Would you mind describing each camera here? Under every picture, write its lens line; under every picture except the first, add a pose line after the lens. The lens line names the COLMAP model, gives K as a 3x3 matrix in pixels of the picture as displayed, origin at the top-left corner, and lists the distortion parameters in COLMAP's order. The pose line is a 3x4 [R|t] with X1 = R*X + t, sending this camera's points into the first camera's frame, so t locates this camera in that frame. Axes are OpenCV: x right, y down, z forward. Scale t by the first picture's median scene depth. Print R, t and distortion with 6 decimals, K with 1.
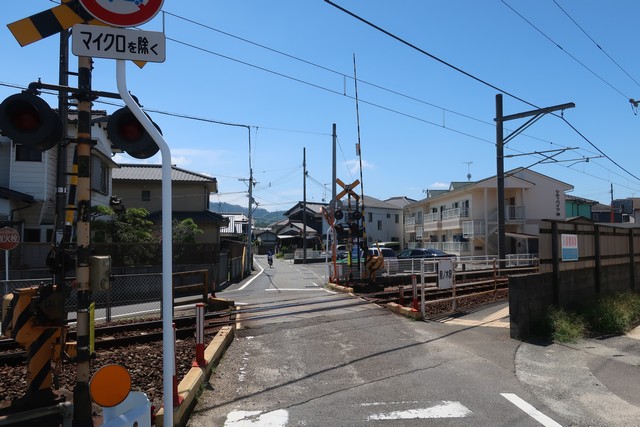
lens RADIAL K [[498.9, 0, 318.0], [0, 498.9, 221.5], [0, 0, 1]] dist [-0.024349, 0.016451]
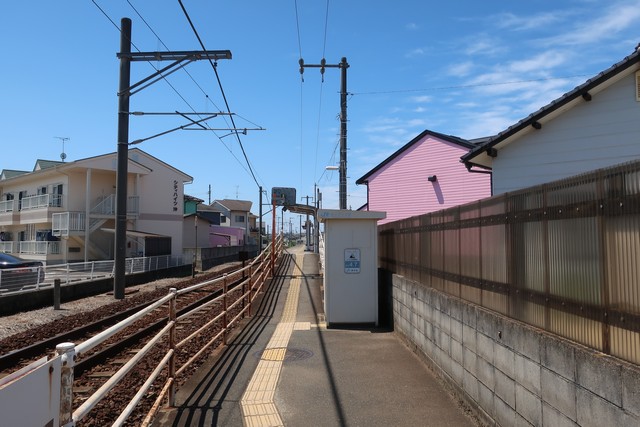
lens RADIAL K [[498.9, 0, 326.1], [0, 498.9, 216.0], [0, 0, 1]] dist [-0.024349, 0.016451]
pose [[0.699551, 0.039900, 0.713468, 0.058703], [-0.032799, 0.999180, -0.023719, 0.009042], [-0.713830, -0.006809, 0.700286, 0.227330]]
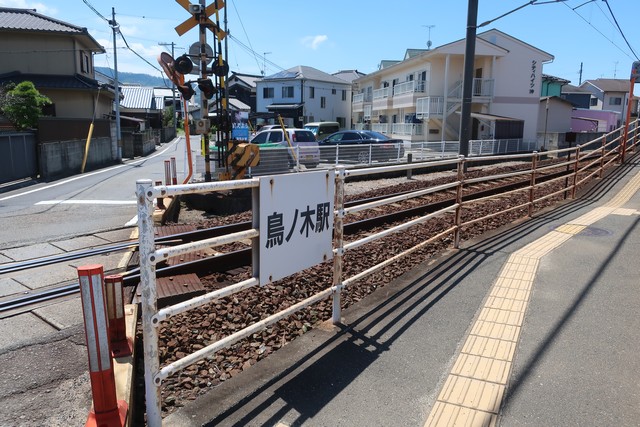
lens RADIAL K [[498.9, 0, 318.5], [0, 498.9, 216.9], [0, 0, 1]] dist [-0.024349, 0.016451]
pose [[0.996261, 0.000990, 0.086384, 0.065162], [-0.020445, 0.974232, 0.224620, 0.010758], [-0.083936, -0.225546, 0.970610, 0.195650]]
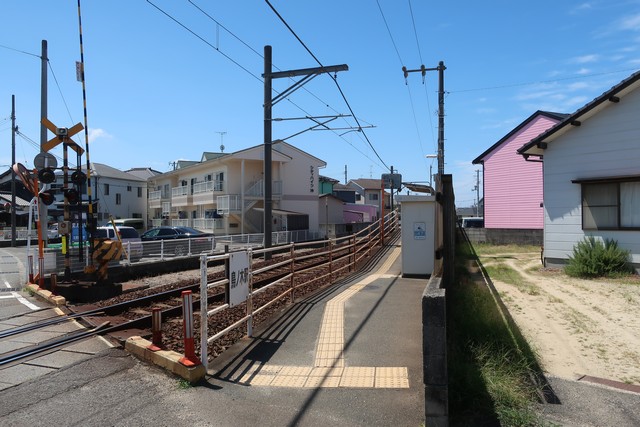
lens RADIAL K [[498.9, 0, 323.9], [0, 498.9, 216.7], [0, 0, 1]] dist [-0.024349, 0.016451]
pose [[0.871008, 0.001230, 0.491268, 0.018134], [-0.019375, 0.999305, 0.031850, 0.005514], [-0.490887, -0.037260, 0.870426, 0.128996]]
